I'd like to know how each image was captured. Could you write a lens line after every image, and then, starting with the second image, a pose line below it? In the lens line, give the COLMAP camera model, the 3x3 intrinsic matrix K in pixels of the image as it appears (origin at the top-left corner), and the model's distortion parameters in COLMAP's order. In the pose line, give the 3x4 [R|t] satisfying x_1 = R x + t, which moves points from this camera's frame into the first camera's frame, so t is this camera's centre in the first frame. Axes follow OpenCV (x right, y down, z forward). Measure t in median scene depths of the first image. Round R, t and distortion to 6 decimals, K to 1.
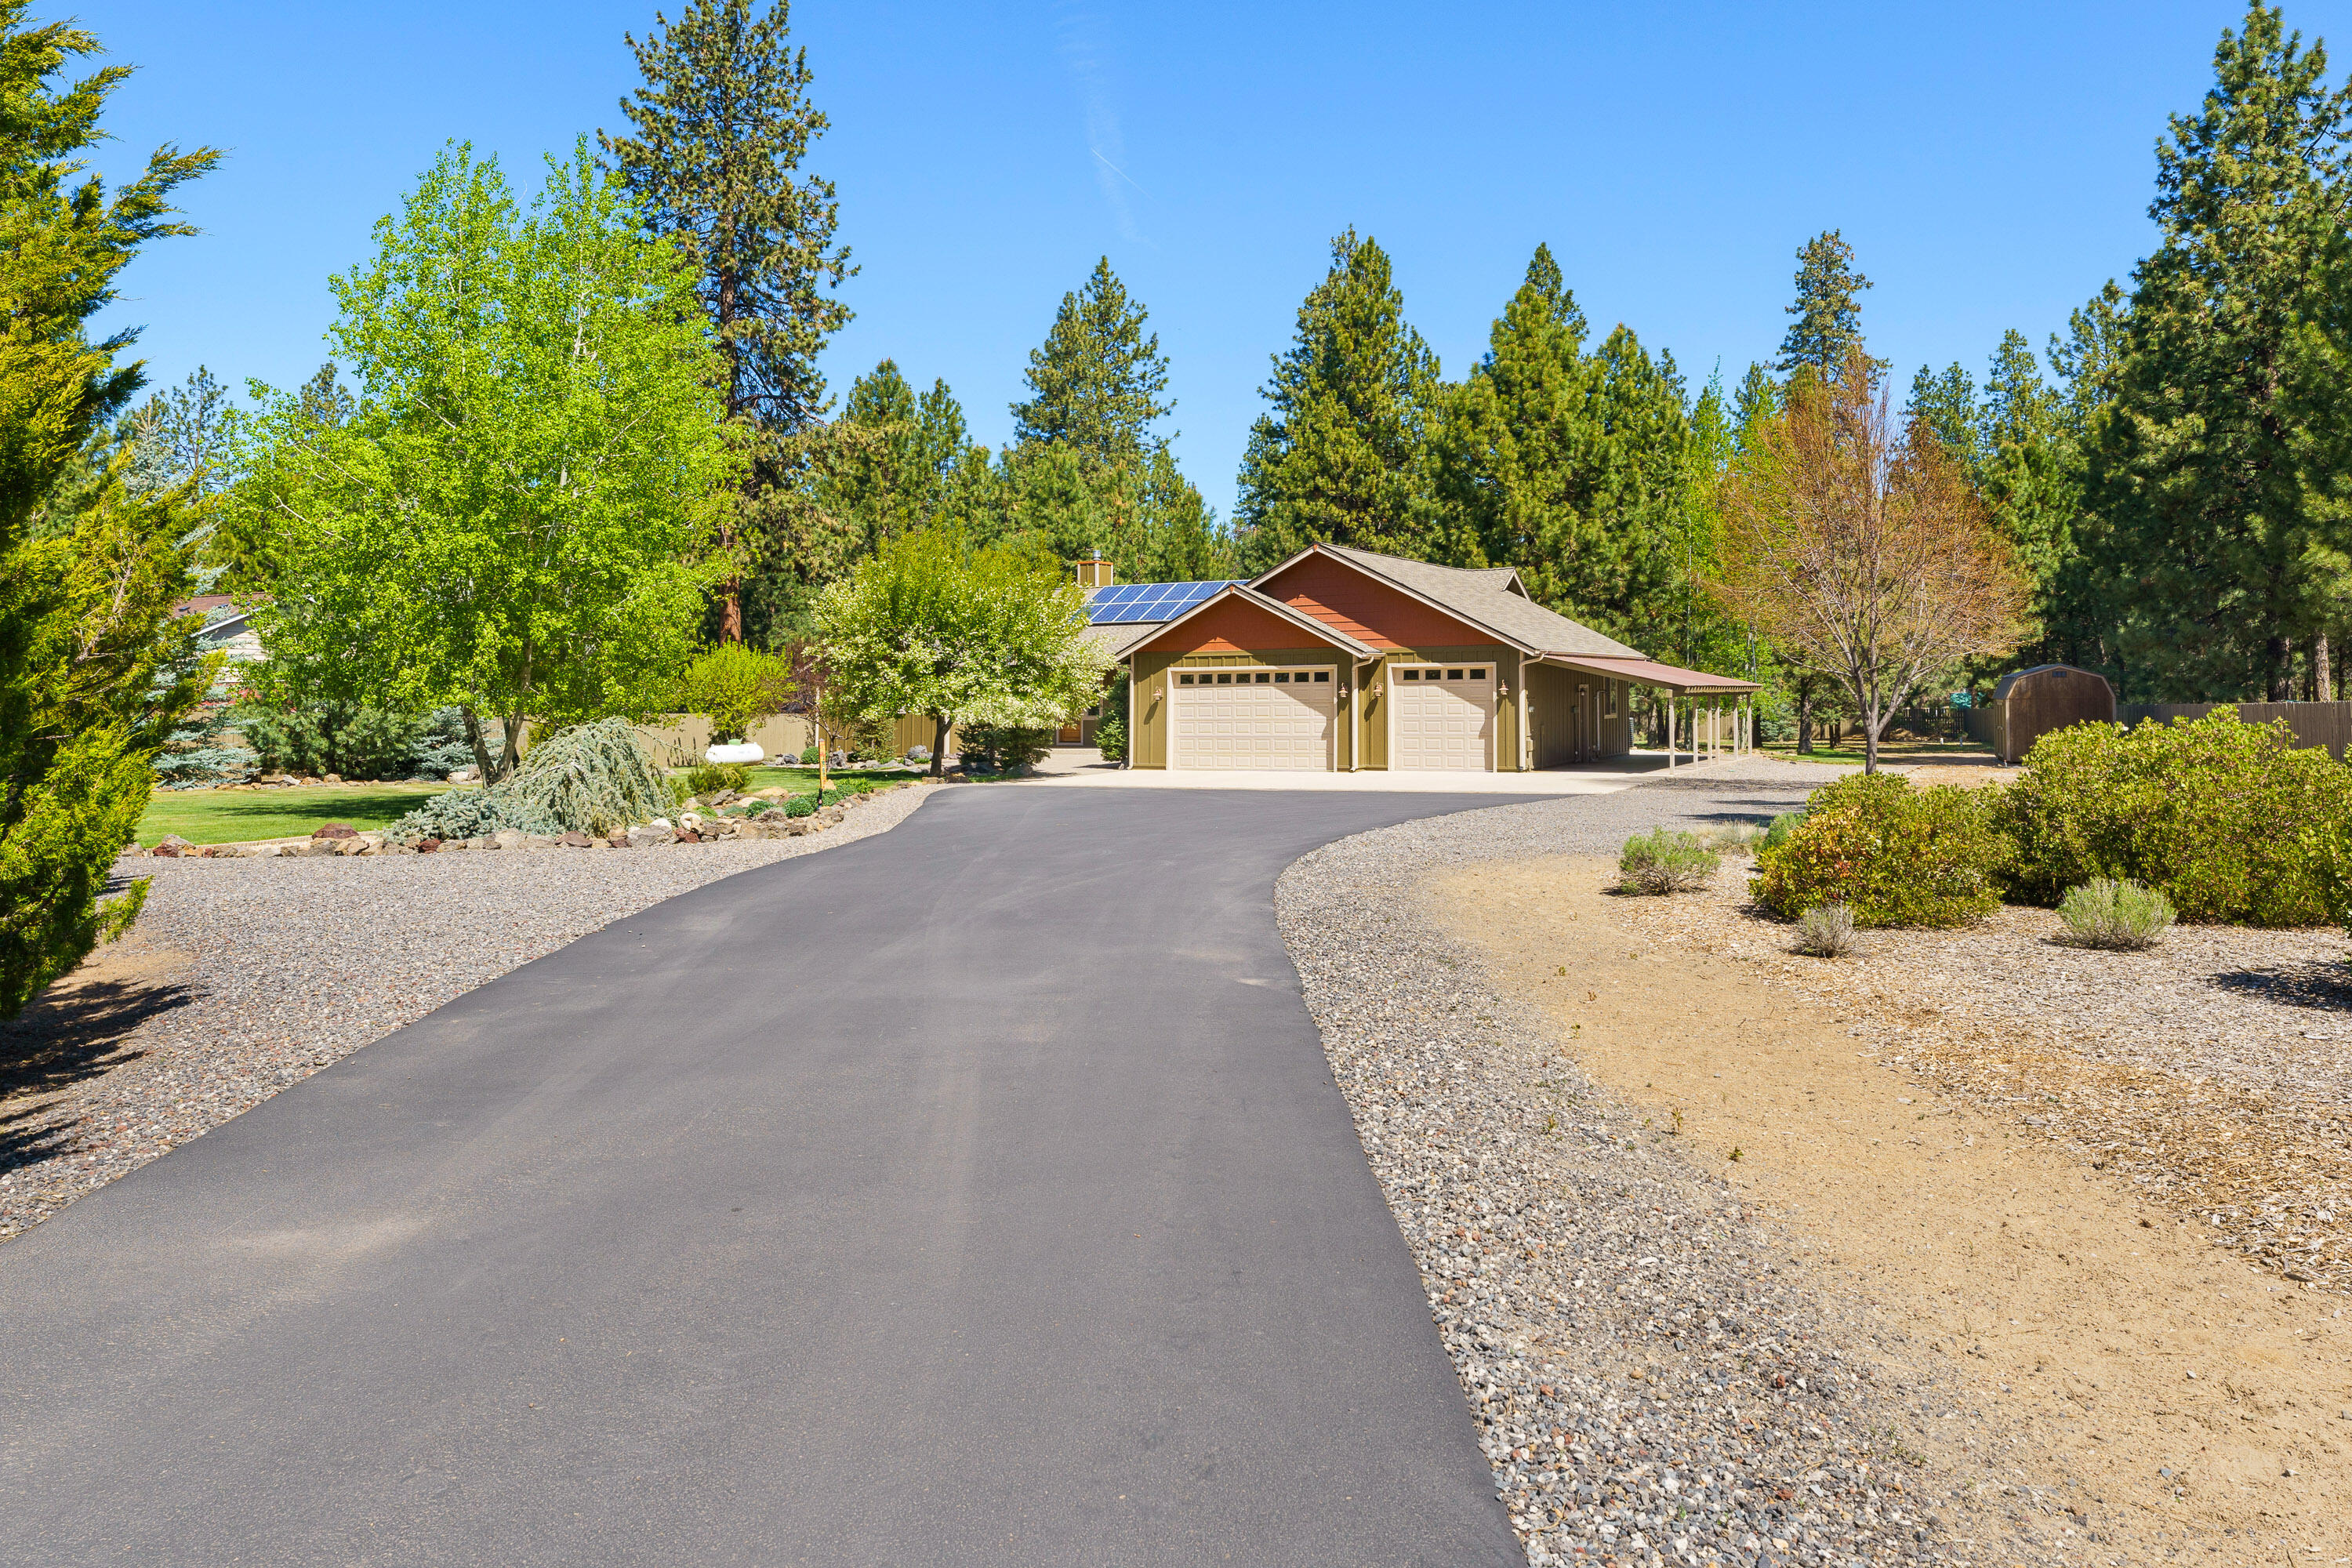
lens RADIAL K [[1717.4, 0, 1226.3], [0, 1717.4, 649.3], [0, 0, 1]] dist [0.006344, 0.004233]
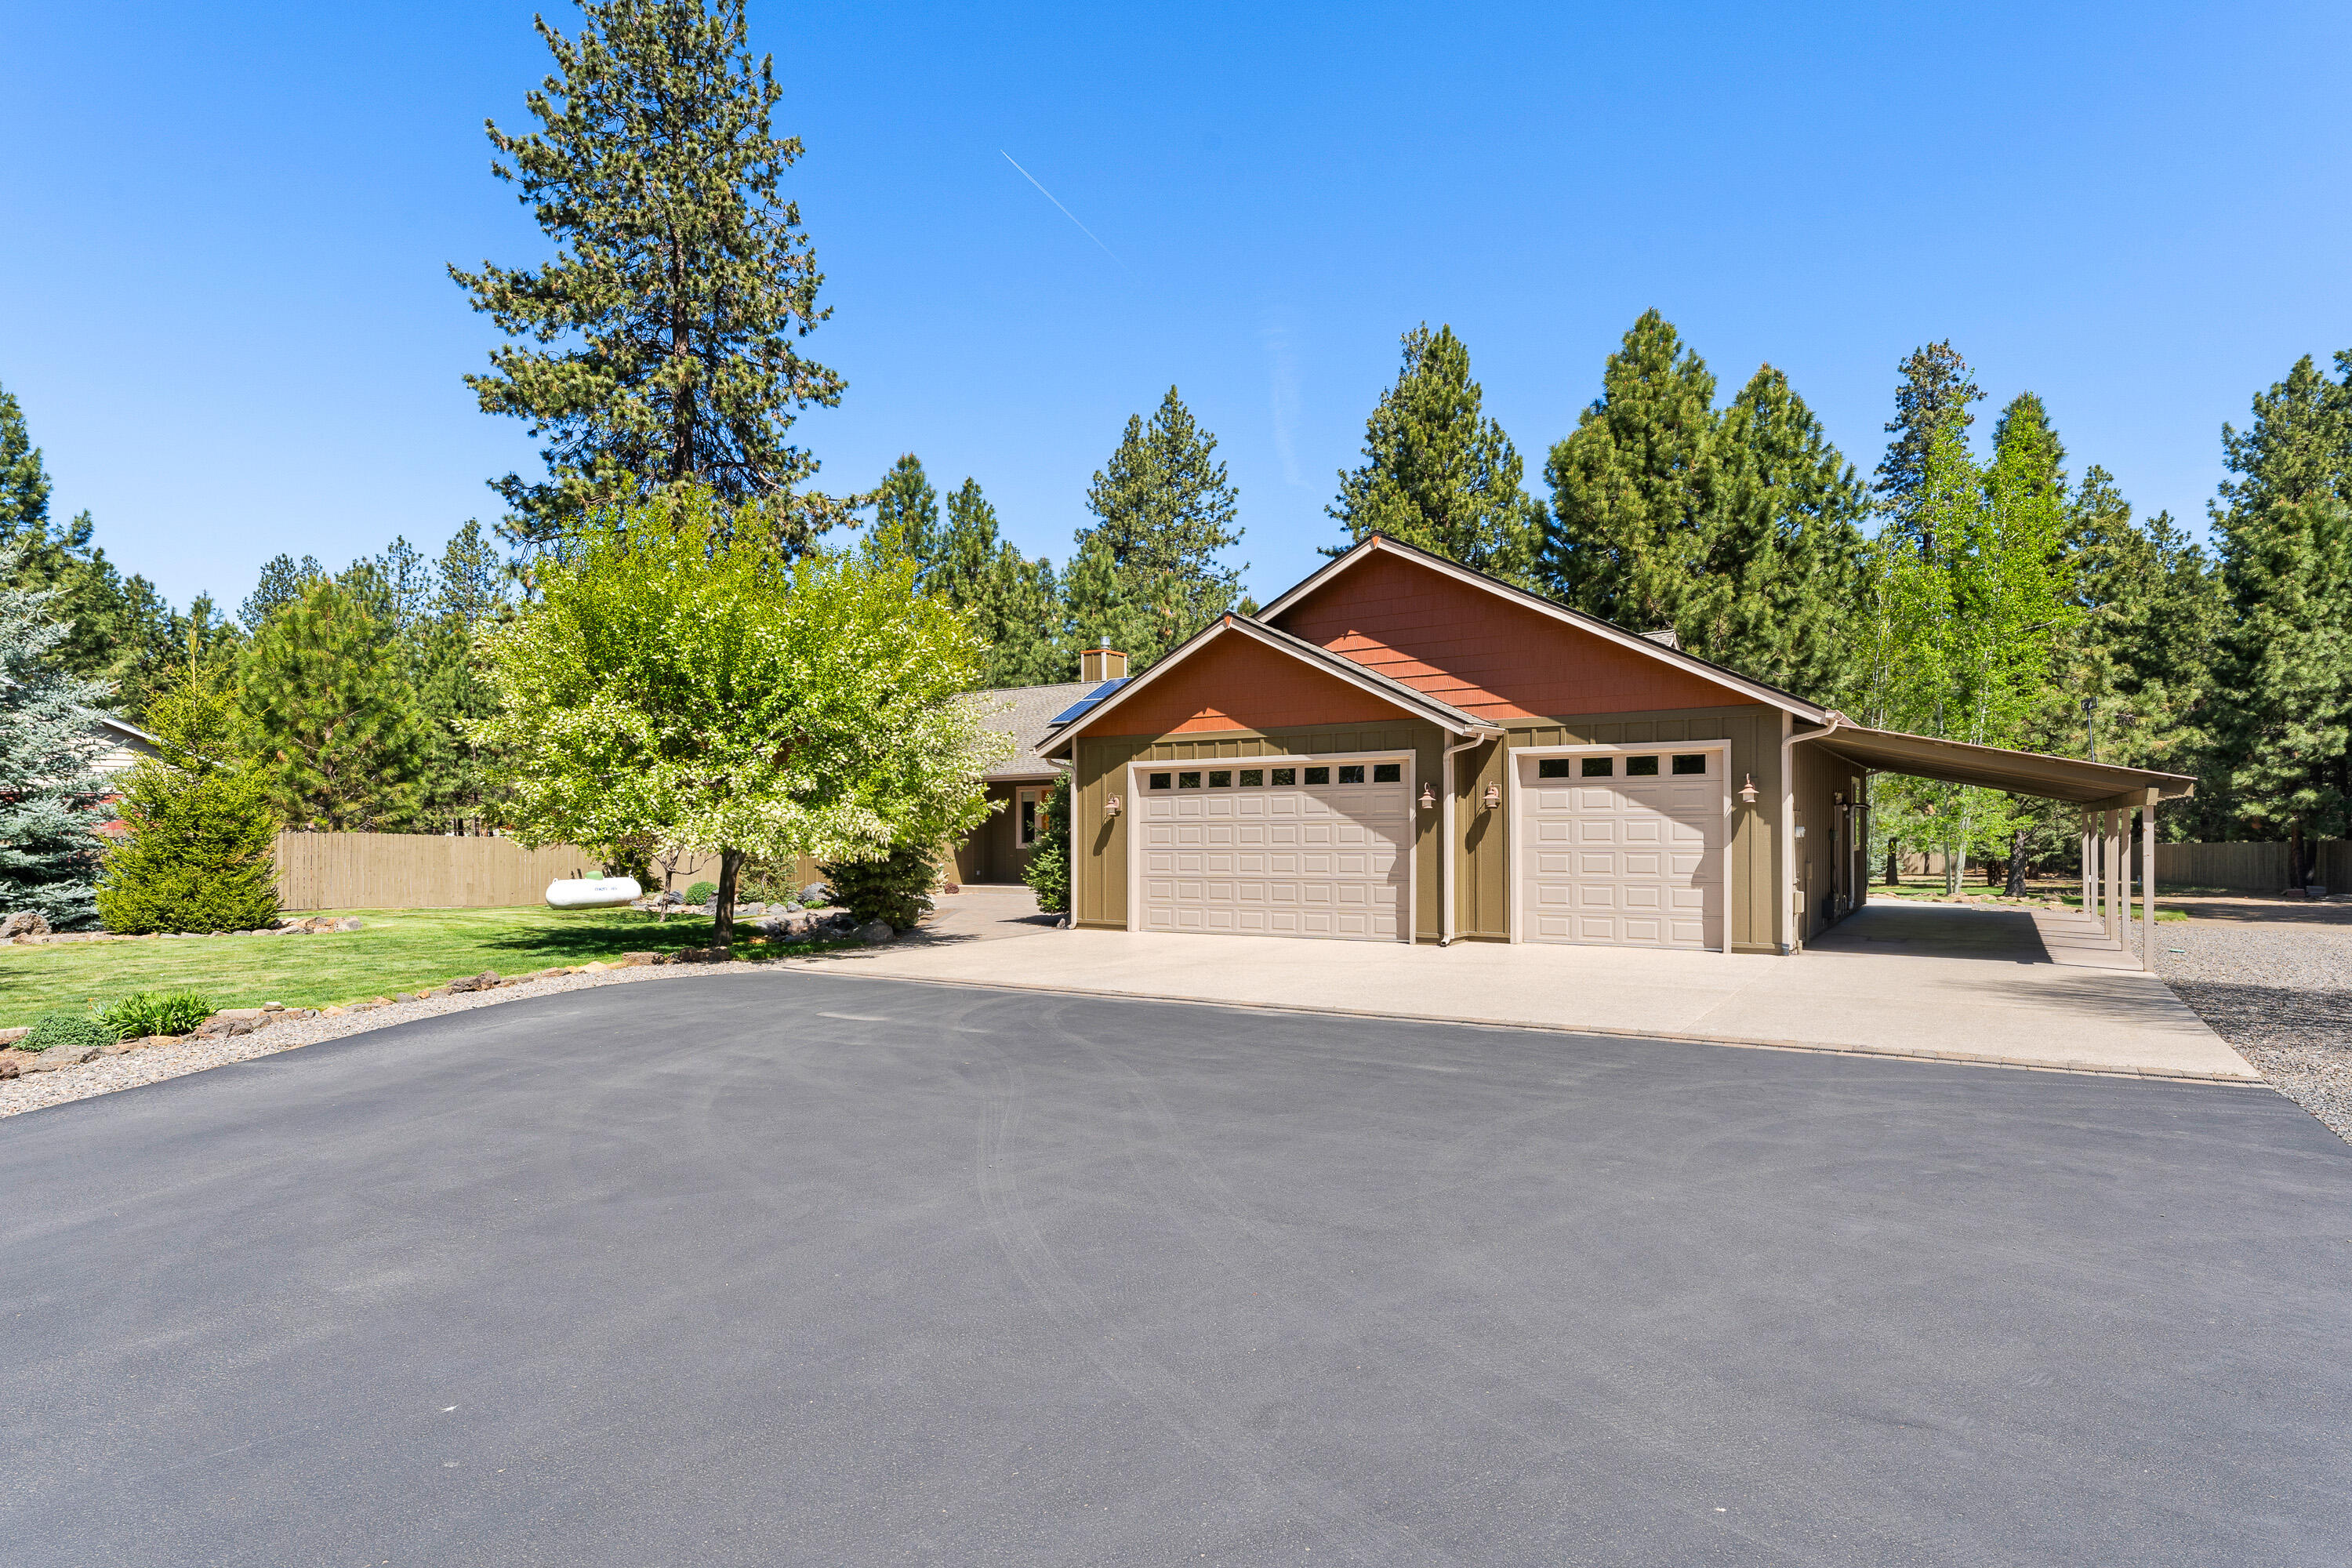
lens RADIAL K [[1240.3, 0, 1158.0], [0, 1240.3, 783.2], [0, 0, 1]] dist [-0.007594, -0.001546]
pose [[0.991051, -0.000502, -0.133483, 0.025460], [-0.001406, 0.999898, -0.014197, 0.018021], [0.133476, 0.014258, 0.990949, 0.423072]]
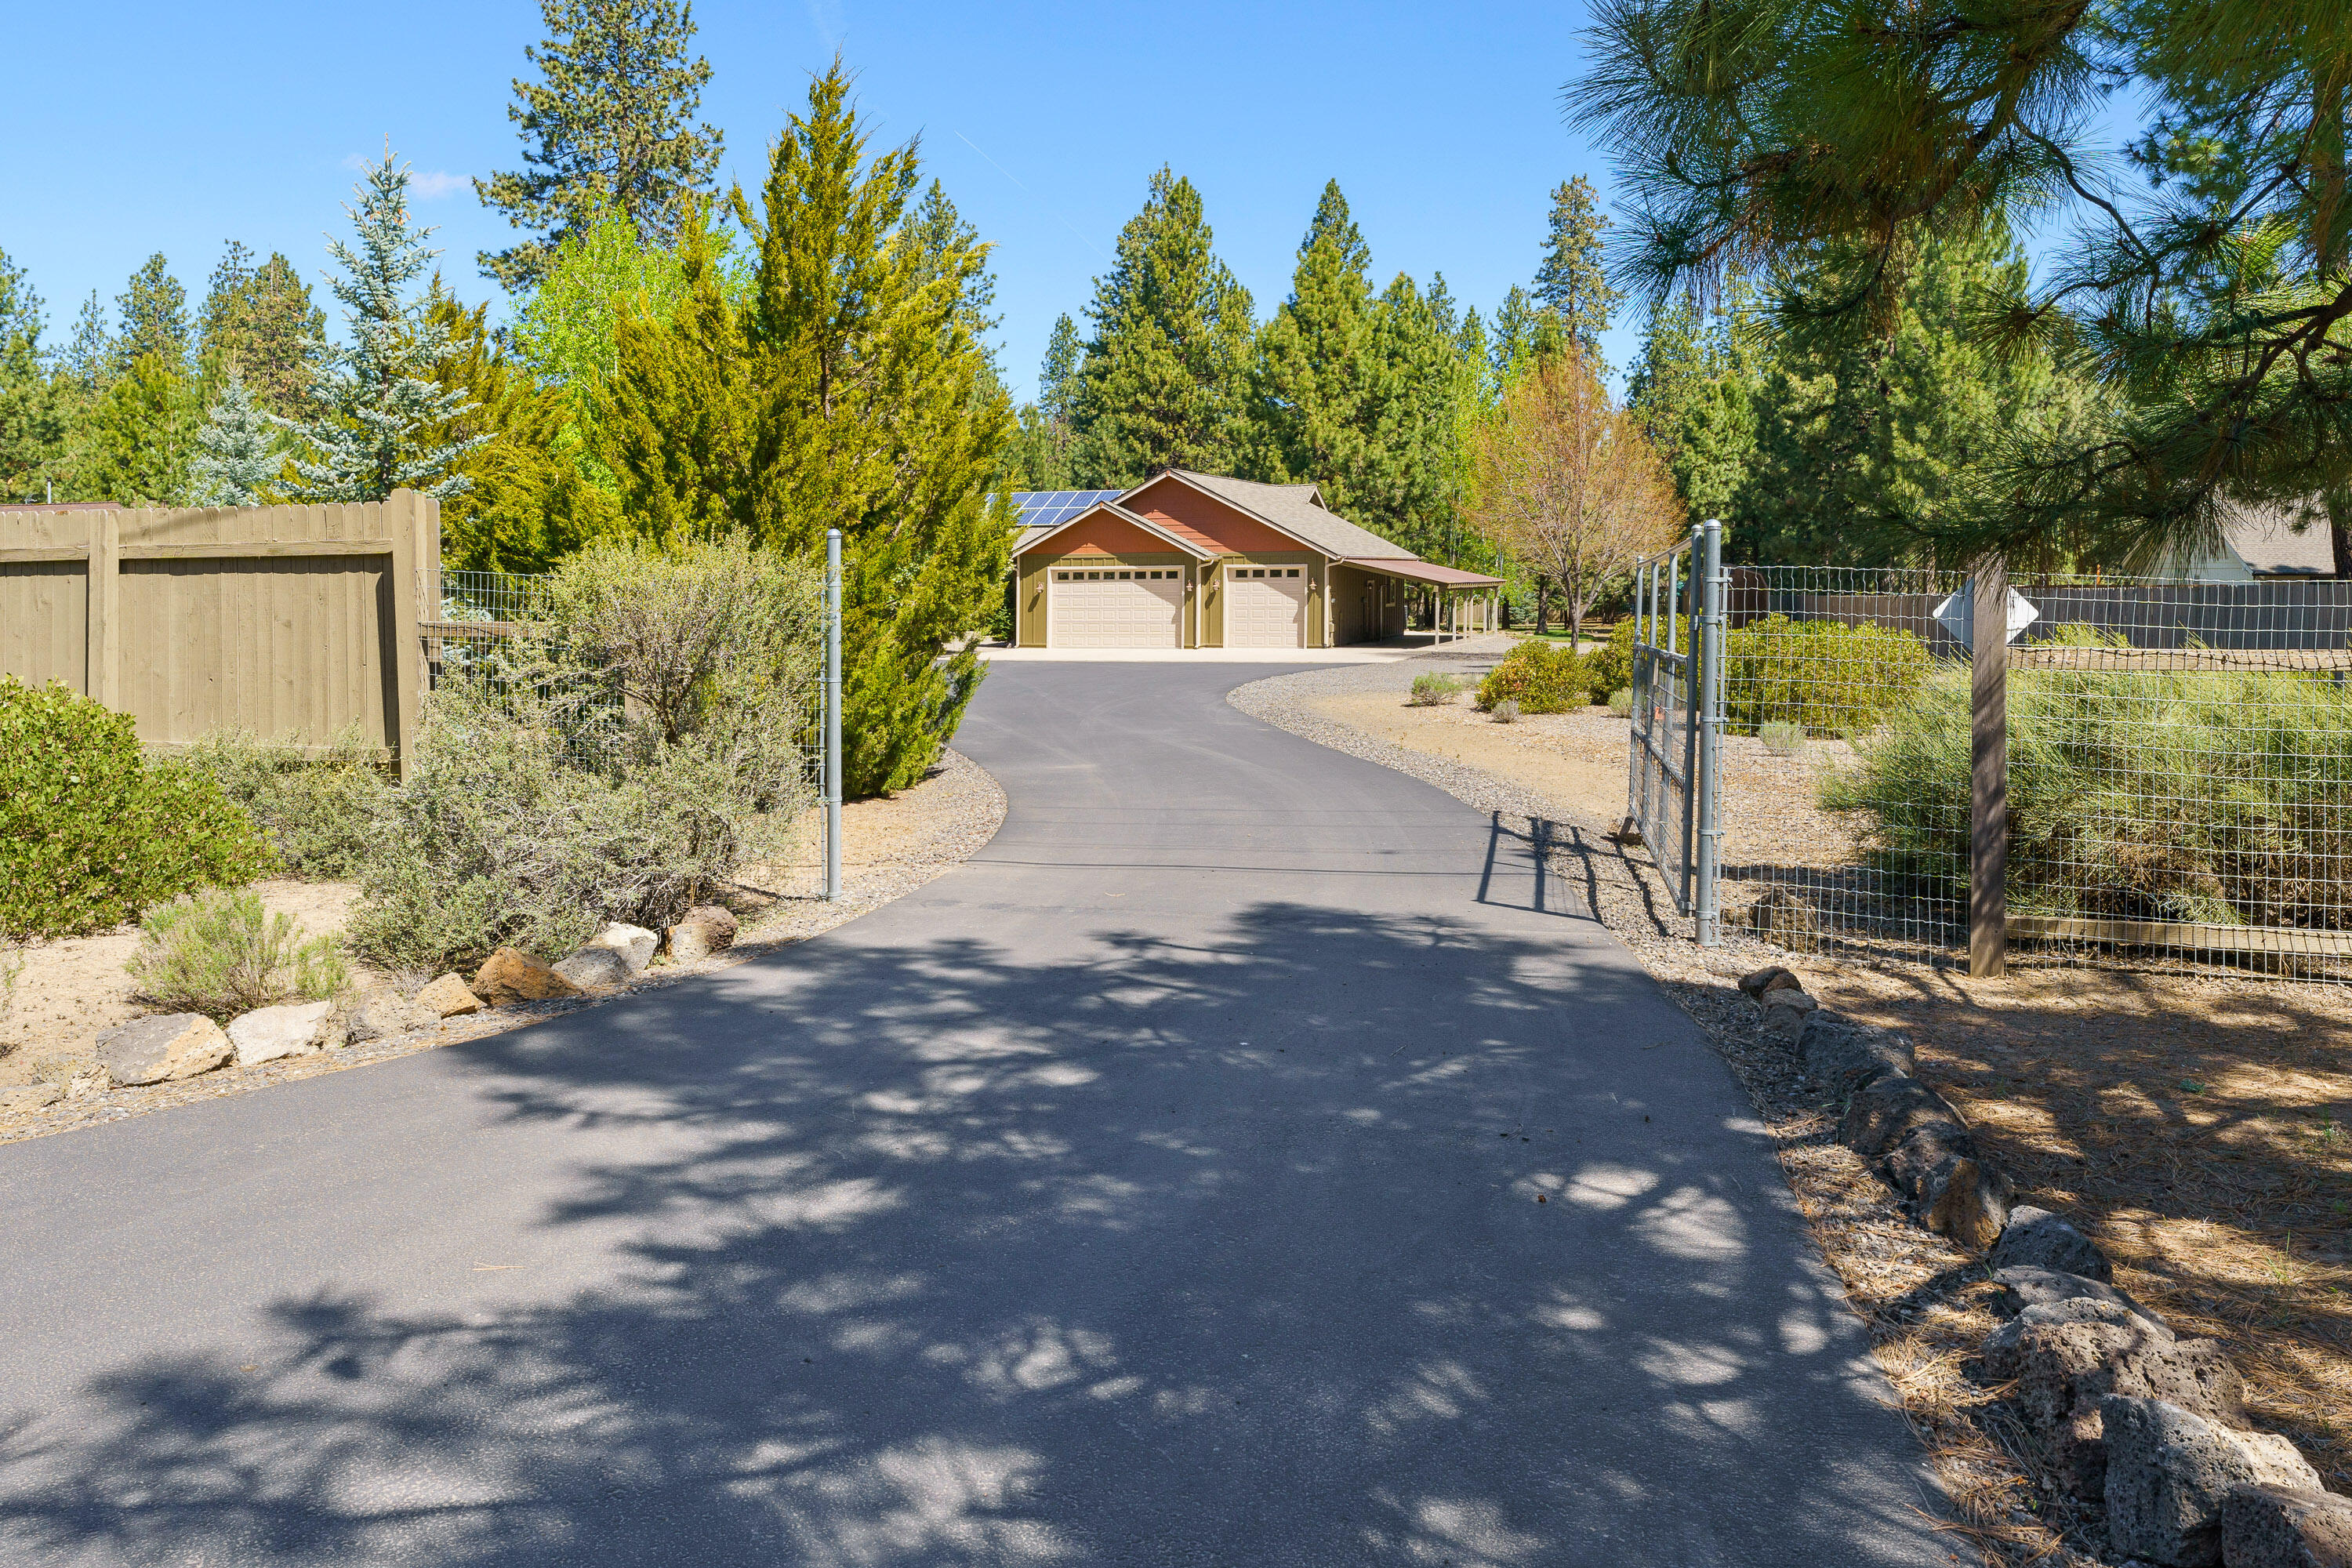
lens RADIAL K [[1717.4, 0, 1250.9], [0, 1717.4, 732.0], [0, 0, 1]] dist [0.006344, 0.004233]
pose [[0.989292, -0.011006, 0.145534, -0.052867], [-0.005929, 0.993299, 0.115419, -0.011282], [-0.145829, -0.115046, 0.982598, -0.200193]]
